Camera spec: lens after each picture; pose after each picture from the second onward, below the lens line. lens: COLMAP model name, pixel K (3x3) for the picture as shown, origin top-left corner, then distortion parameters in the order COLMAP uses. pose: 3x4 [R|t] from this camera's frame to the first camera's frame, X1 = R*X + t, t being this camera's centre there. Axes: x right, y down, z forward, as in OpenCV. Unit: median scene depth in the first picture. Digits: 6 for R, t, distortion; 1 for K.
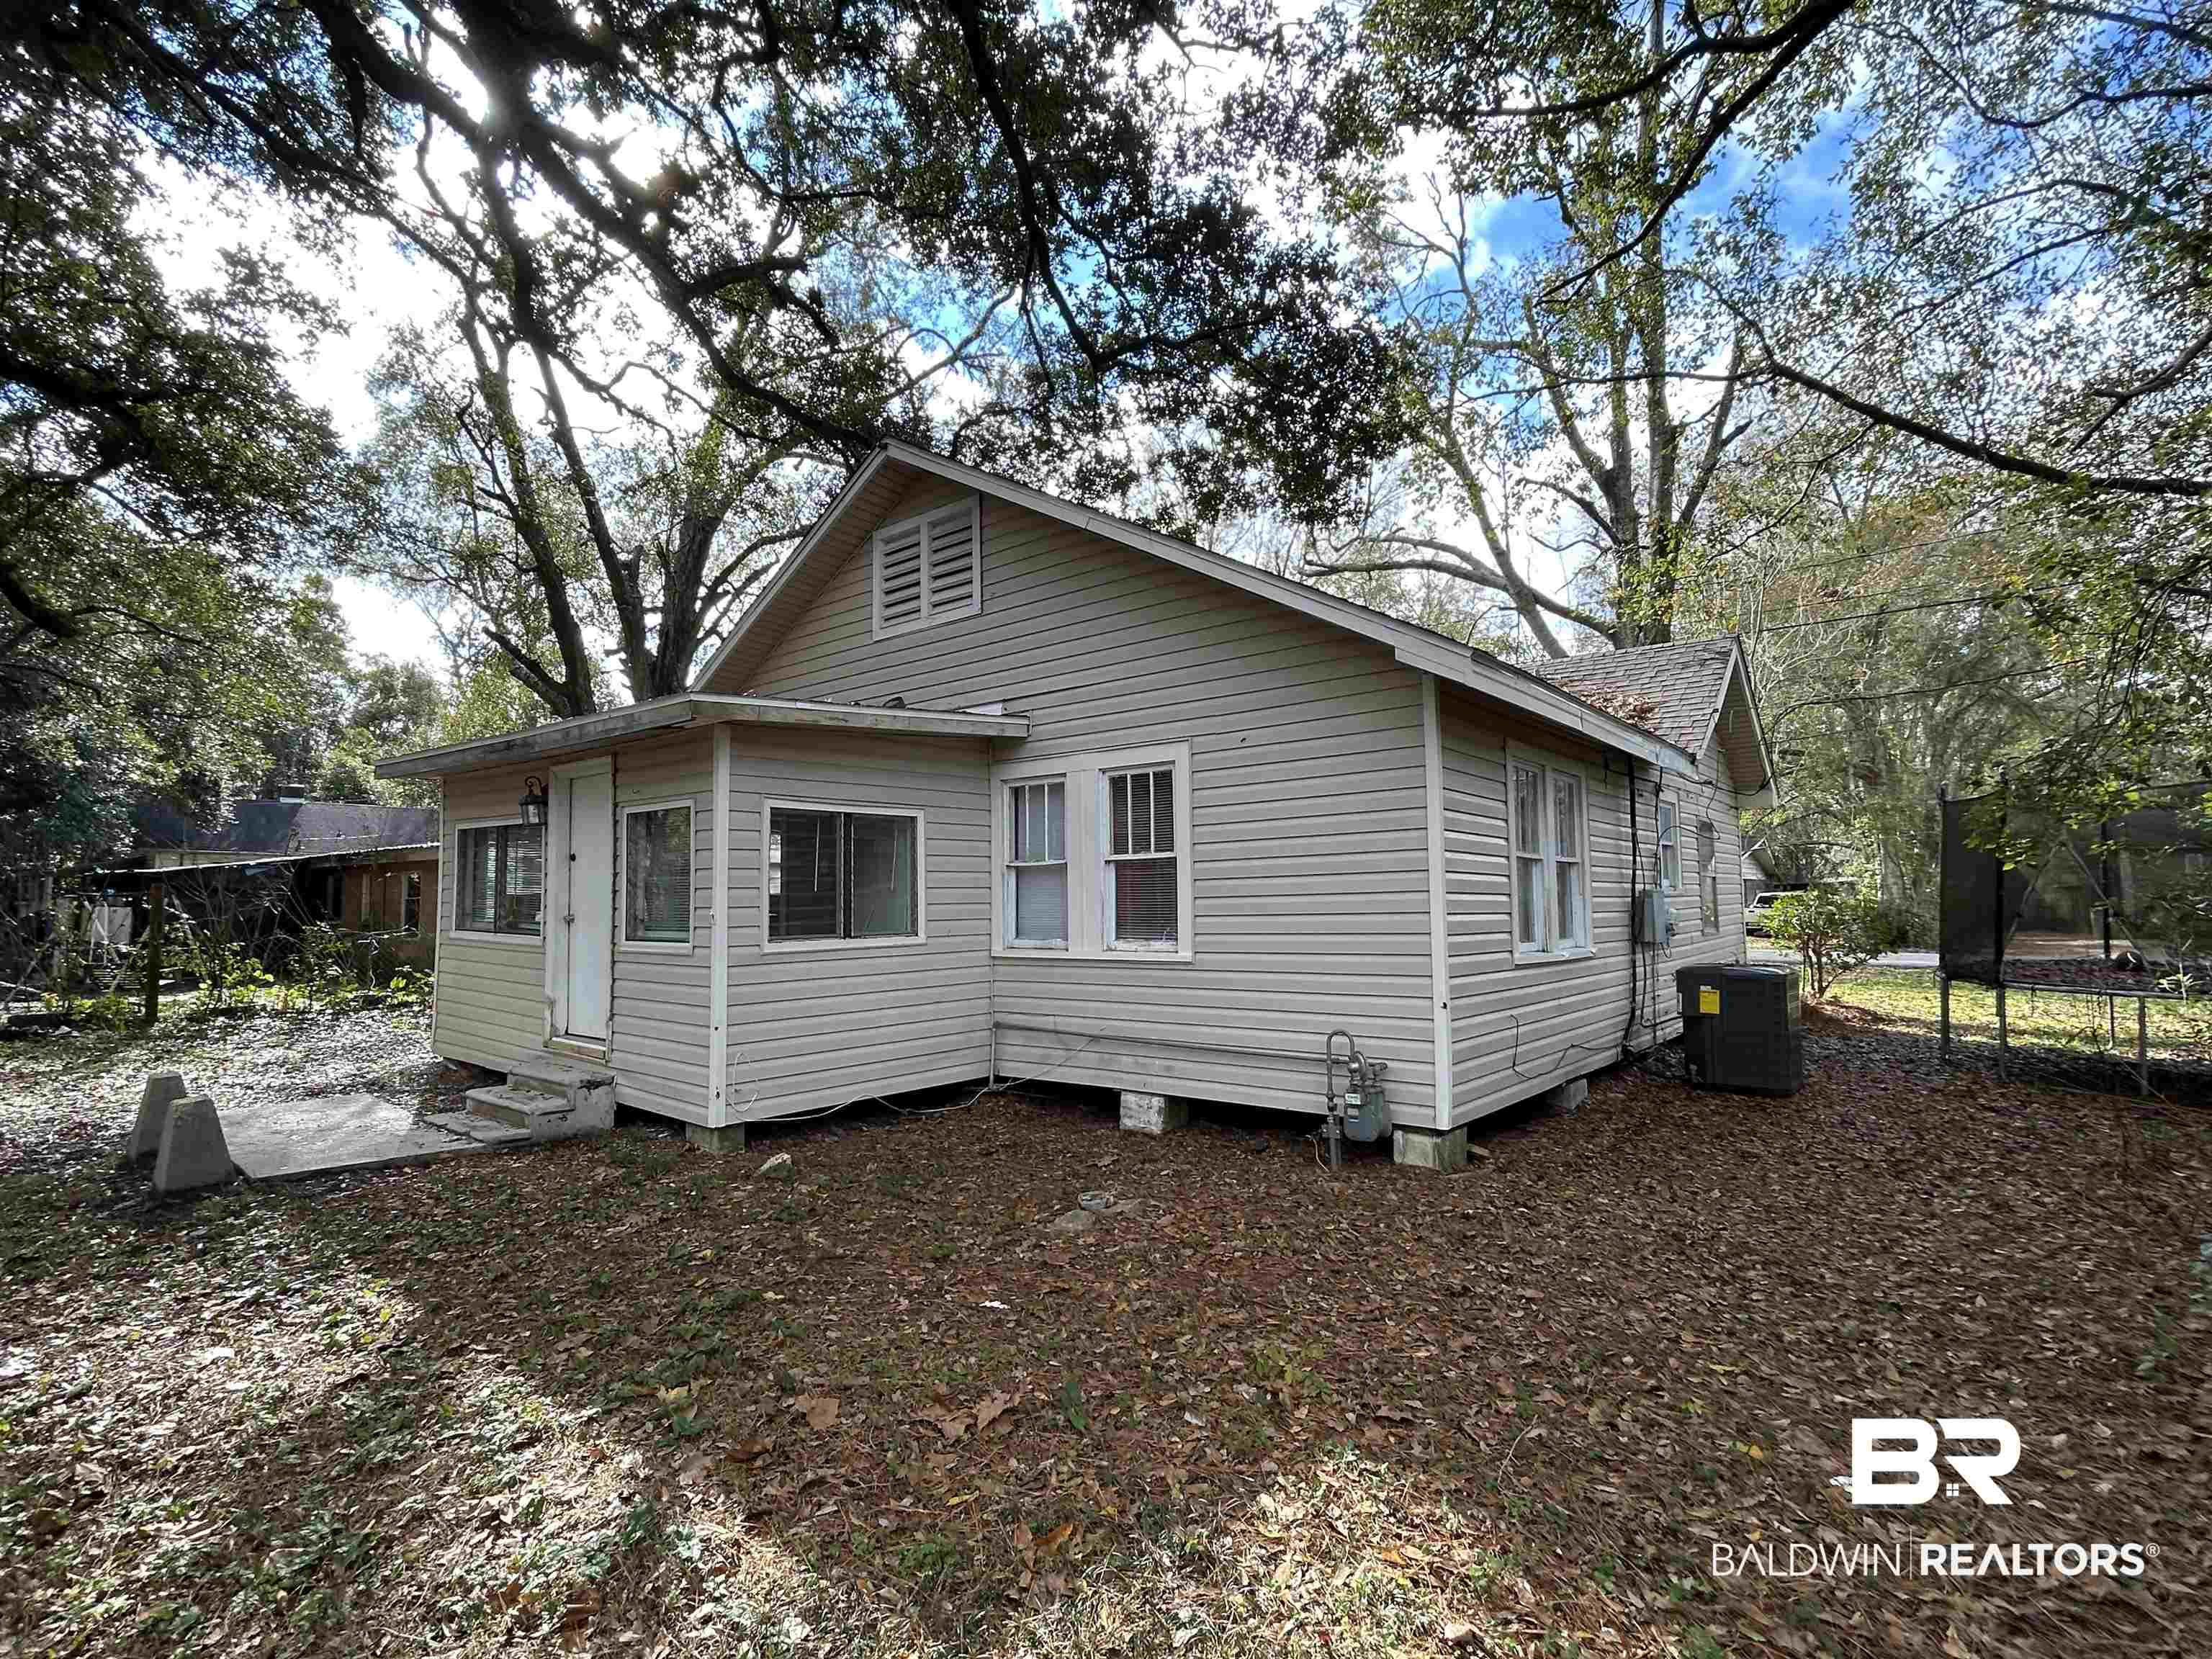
lens RADIAL K [[1125.7, 0, 1106.0], [0, 1125.7, 829.5], [0, 0, 1]] dist [0.000170, -0.000084]
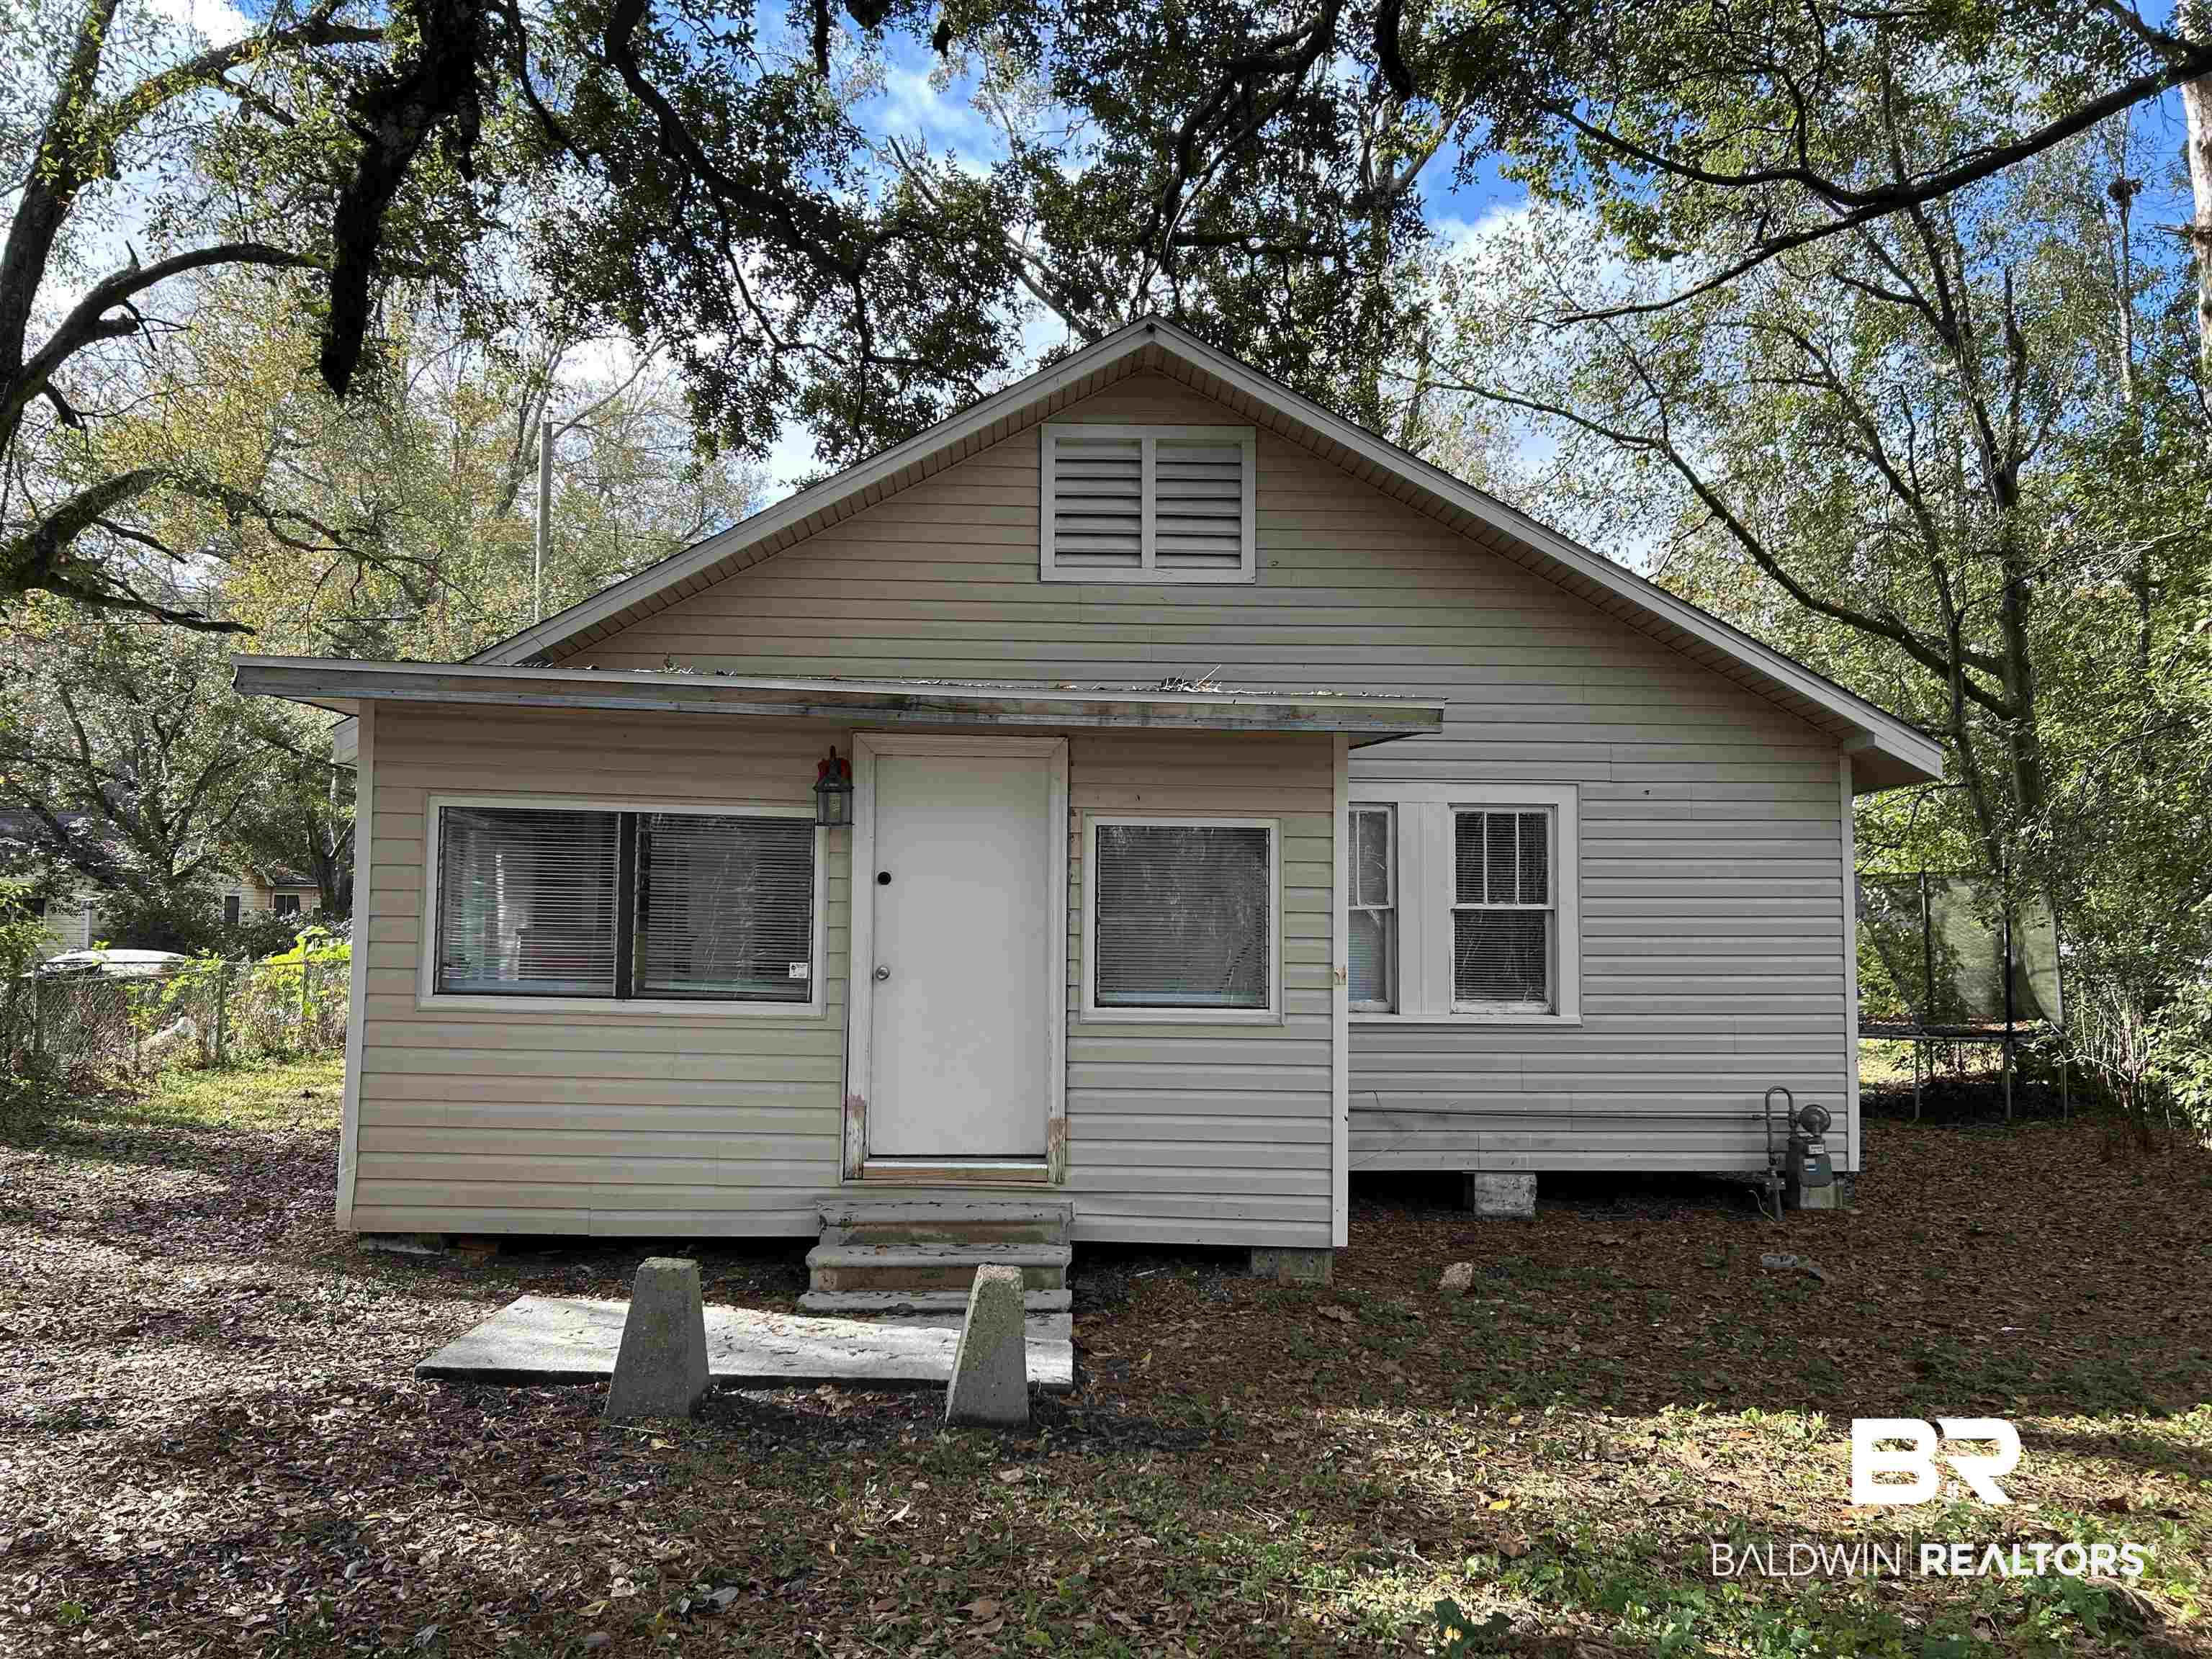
lens RADIAL K [[1727.3, 0, 1106.0], [0, 1727.3, 829.5], [0, 0, 1]] dist [0.001758, -0.002348]
pose [[0.733454, 0.058620, 0.677206, -1.127046], [-0.065532, 0.997732, -0.015390, 0.004319], [-0.676573, -0.033091, 0.735632, 0.210781]]
